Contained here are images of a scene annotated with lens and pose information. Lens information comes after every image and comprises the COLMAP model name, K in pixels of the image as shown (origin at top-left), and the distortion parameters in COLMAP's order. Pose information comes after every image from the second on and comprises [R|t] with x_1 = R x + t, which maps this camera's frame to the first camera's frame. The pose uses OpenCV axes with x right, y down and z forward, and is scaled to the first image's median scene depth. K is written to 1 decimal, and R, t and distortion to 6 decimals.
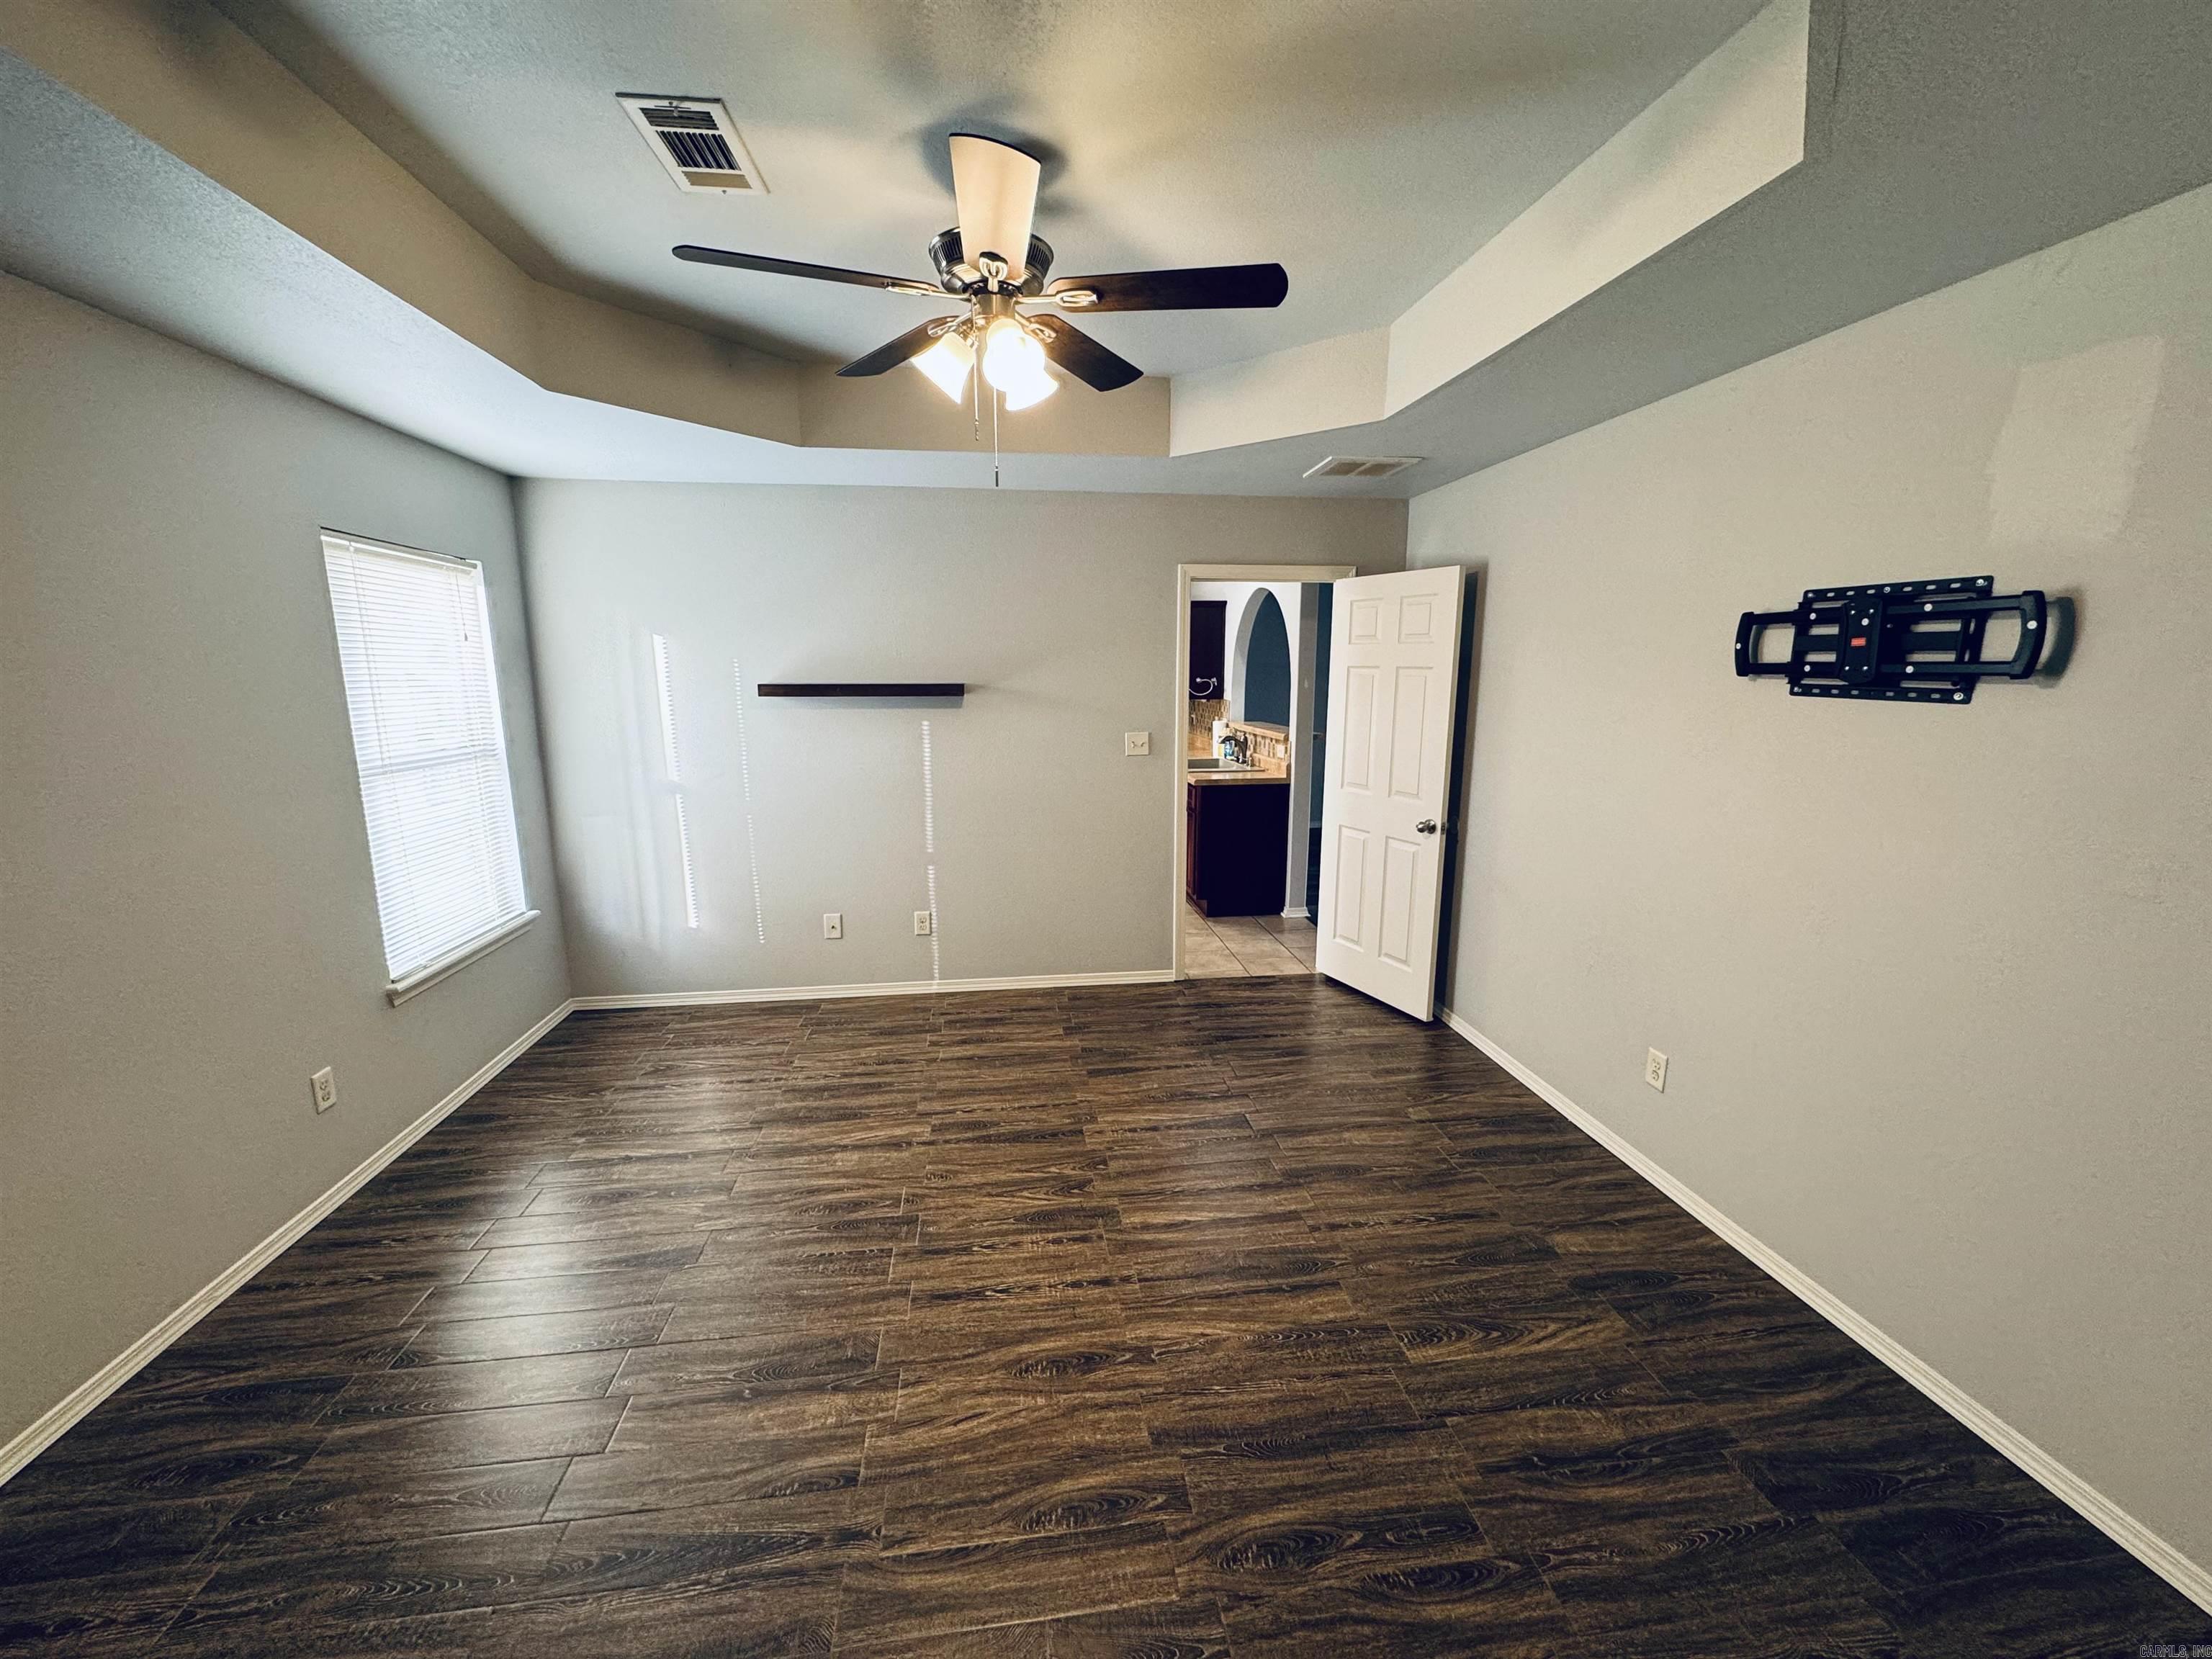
lens RADIAL K [[877.4, 0, 1106.0], [0, 877.4, 829.5], [0, 0, 1]] dist [0.000099, 0.000214]
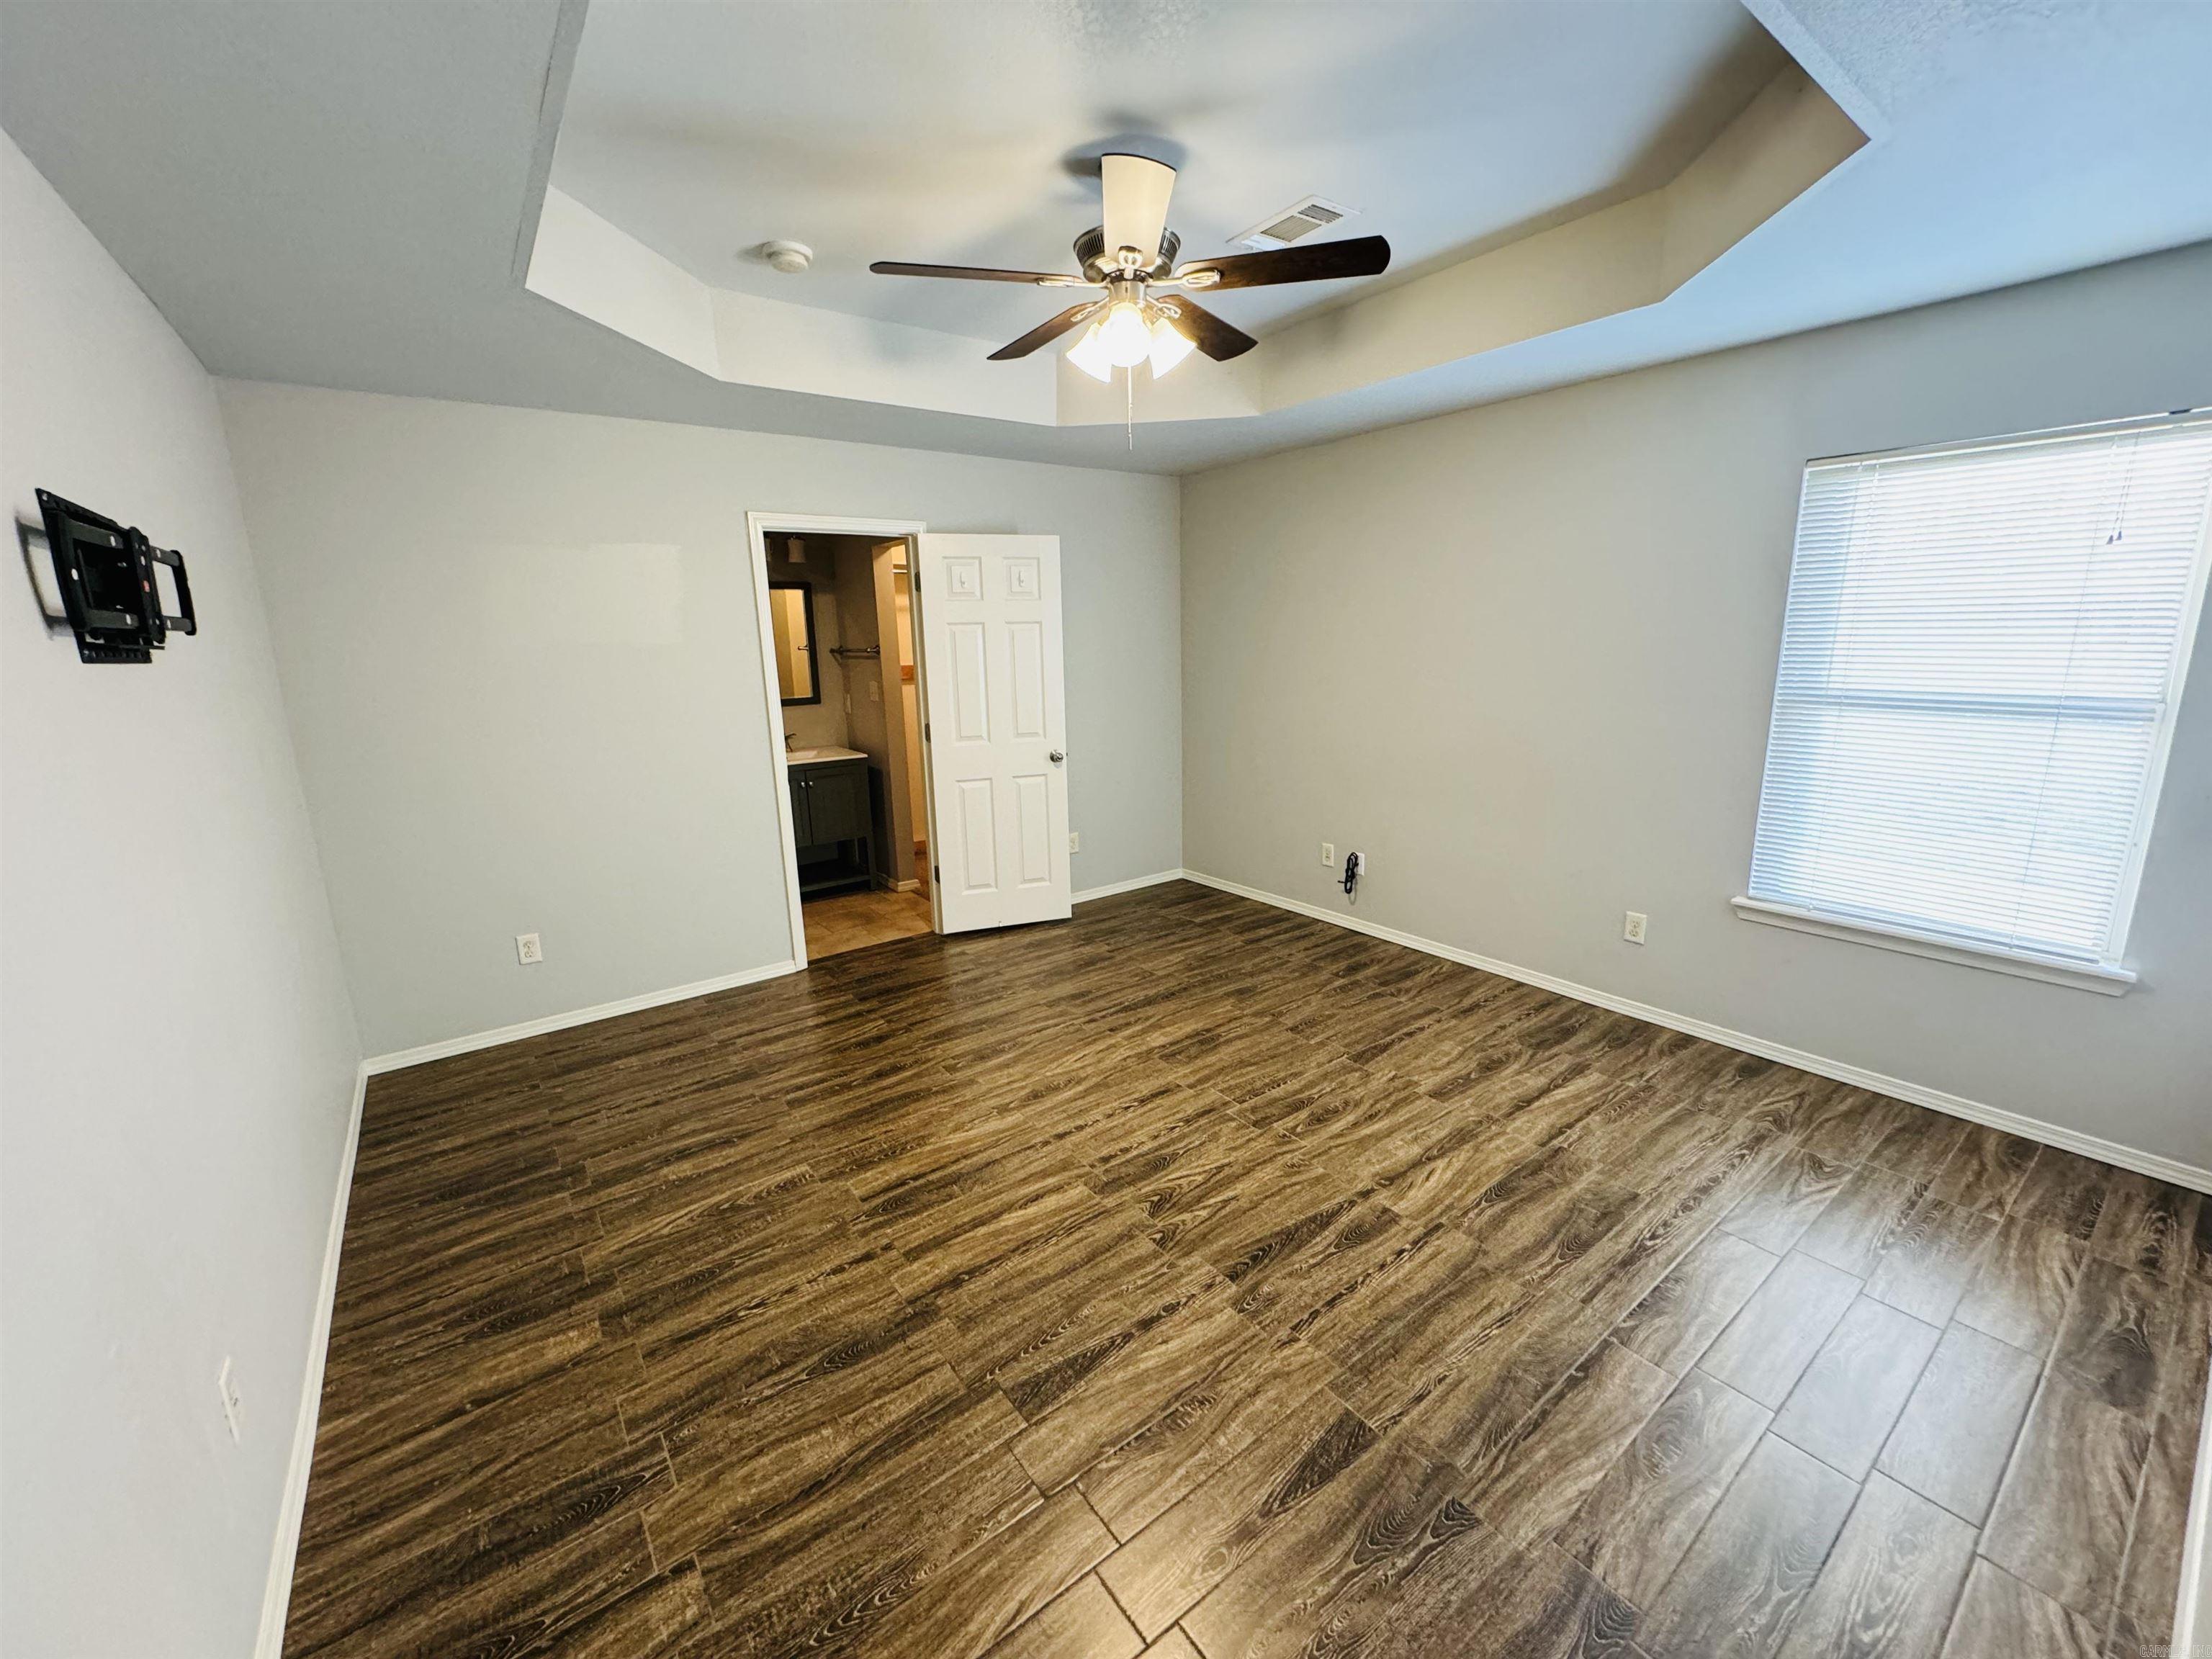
lens RADIAL K [[877.4, 0, 1106.0], [0, 877.4, 829.5], [0, 0, 1]] dist [0.000099, 0.000214]
pose [[-0.873476, 0.127462, -0.469886, 0.401359], [-0.064063, 0.926640, 0.370450, -0.278023], [0.482633, 0.353682, -0.801233, 1.639504]]
